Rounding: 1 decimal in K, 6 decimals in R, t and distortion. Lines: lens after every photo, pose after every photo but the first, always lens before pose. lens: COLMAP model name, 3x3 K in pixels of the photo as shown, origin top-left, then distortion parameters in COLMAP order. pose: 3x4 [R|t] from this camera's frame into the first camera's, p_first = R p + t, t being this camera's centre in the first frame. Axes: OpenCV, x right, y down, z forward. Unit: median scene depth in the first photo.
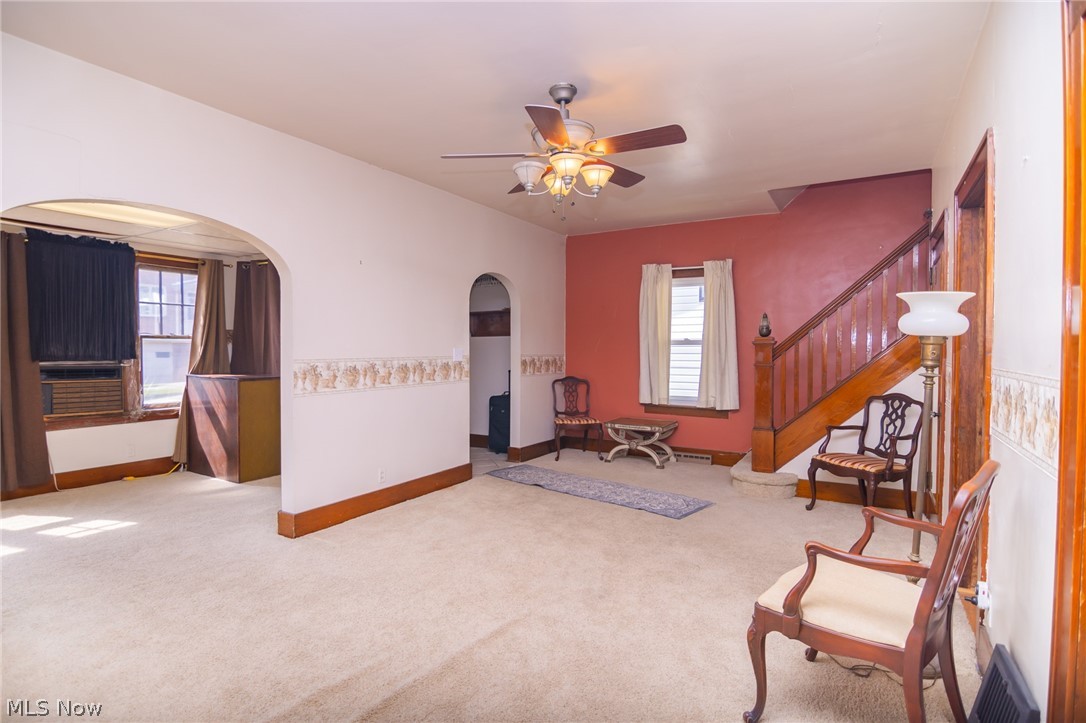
lens RADIAL K [[560.5, 0, 543.0], [0, 560.5, 361.5], [0, 0, 1]] dist [0.000757, -0.013828]
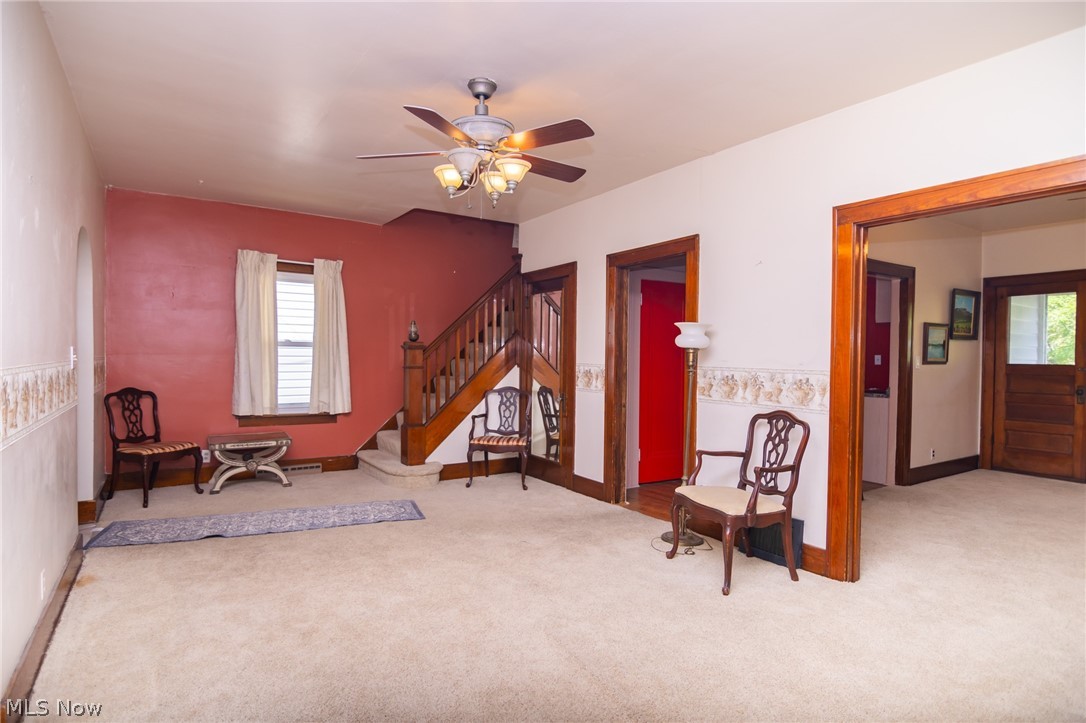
lens RADIAL K [[562.9, 0, 543.0], [0, 562.9, 361.5], [0, 0, 1]] dist [0.000256, -0.000554]
pose [[0.436554, -0.005397, 0.899662, -0.408468], [0.008251, 0.999964, 0.001995, -0.004104], [-0.899640, 0.006552, 0.436583, 0.248337]]
